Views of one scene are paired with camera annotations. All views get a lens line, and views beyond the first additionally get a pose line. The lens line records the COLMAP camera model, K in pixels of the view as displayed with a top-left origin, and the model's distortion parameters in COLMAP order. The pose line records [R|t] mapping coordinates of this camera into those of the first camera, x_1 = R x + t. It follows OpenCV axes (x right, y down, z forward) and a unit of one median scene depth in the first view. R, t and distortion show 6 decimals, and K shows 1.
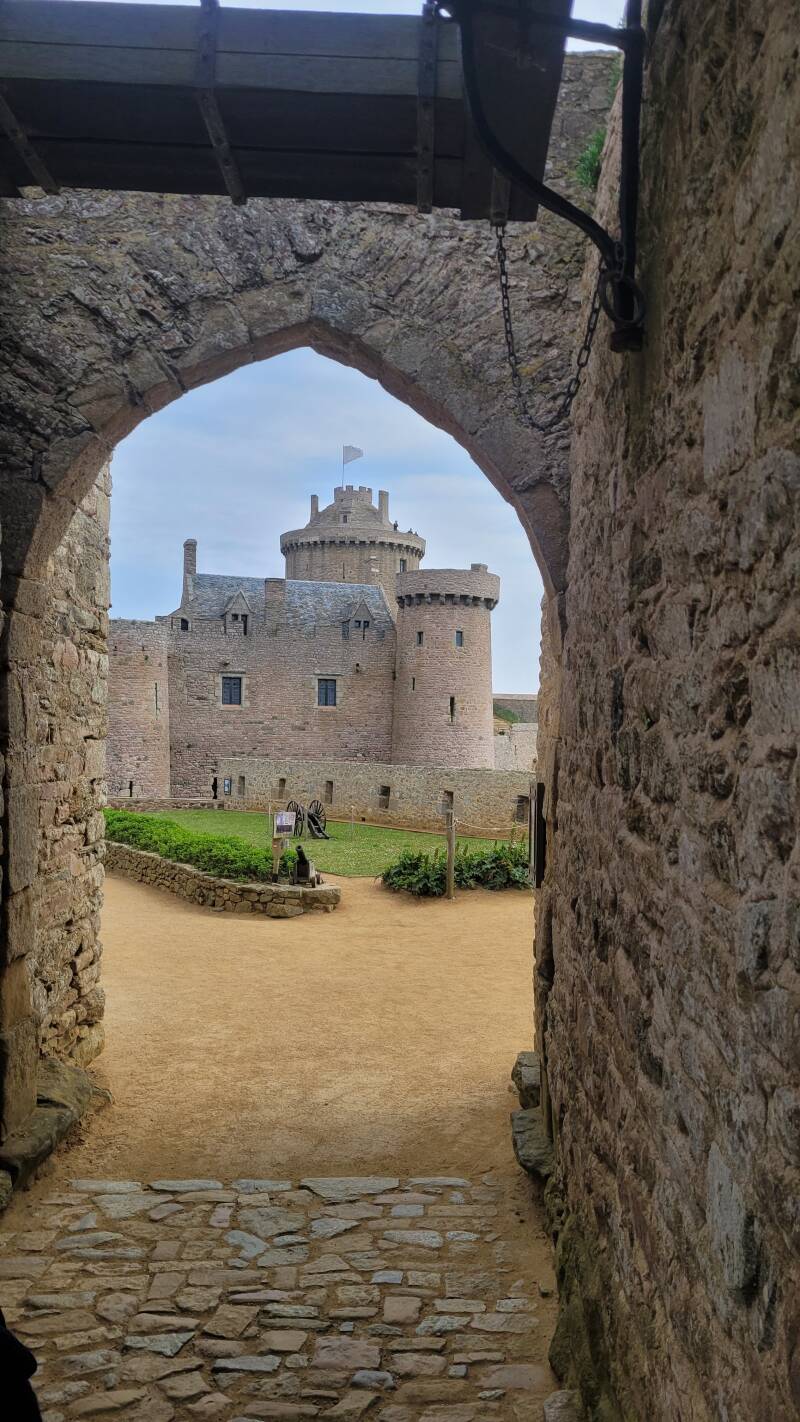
lens RADIAL K [[1068.3, 0, 428.2], [0, 1068.3, 700.8], [0, 0, 1]] dist [0.037104, -0.001386]
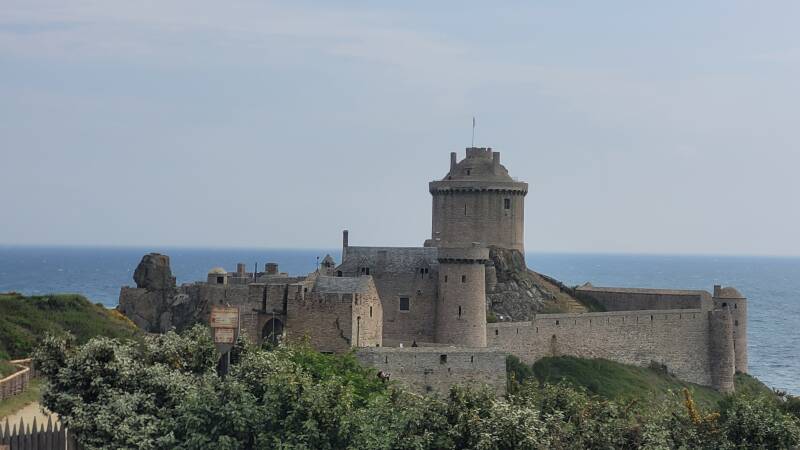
lens RADIAL K [[1680.3, 0, 400.0], [0, 1680.3, 225.0], [0, 0, 1]] dist [0.062146, 0.051646]
pose [[0.964005, -0.006977, -0.265793, 0.800456], [0.005689, 0.999968, -0.005616, -0.148556], [0.265824, 0.003902, 0.964014, -2.275893]]
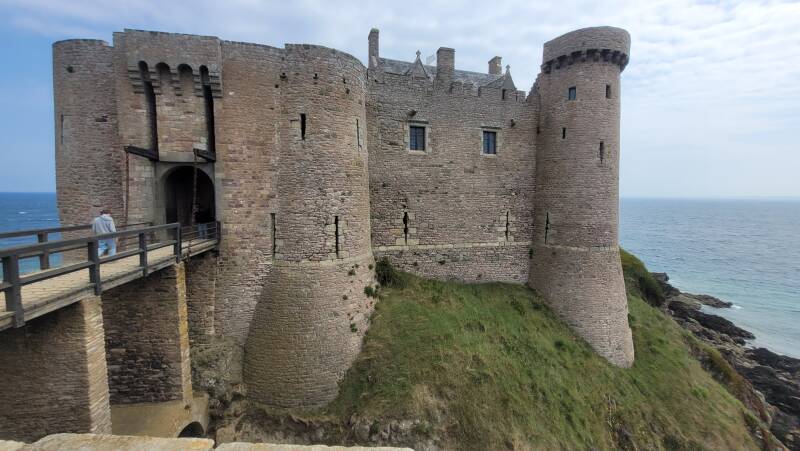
lens RADIAL K [[316.7, 0, 396.7], [0, 316.7, 222.2], [0, 0, 1]] dist [-0.000626, -0.000078]
pose [[0.997346, -0.005473, -0.072600, -0.175794], [0.012799, 0.994821, 0.100829, 0.045326], [0.071672, -0.101491, 0.992251, 0.625062]]
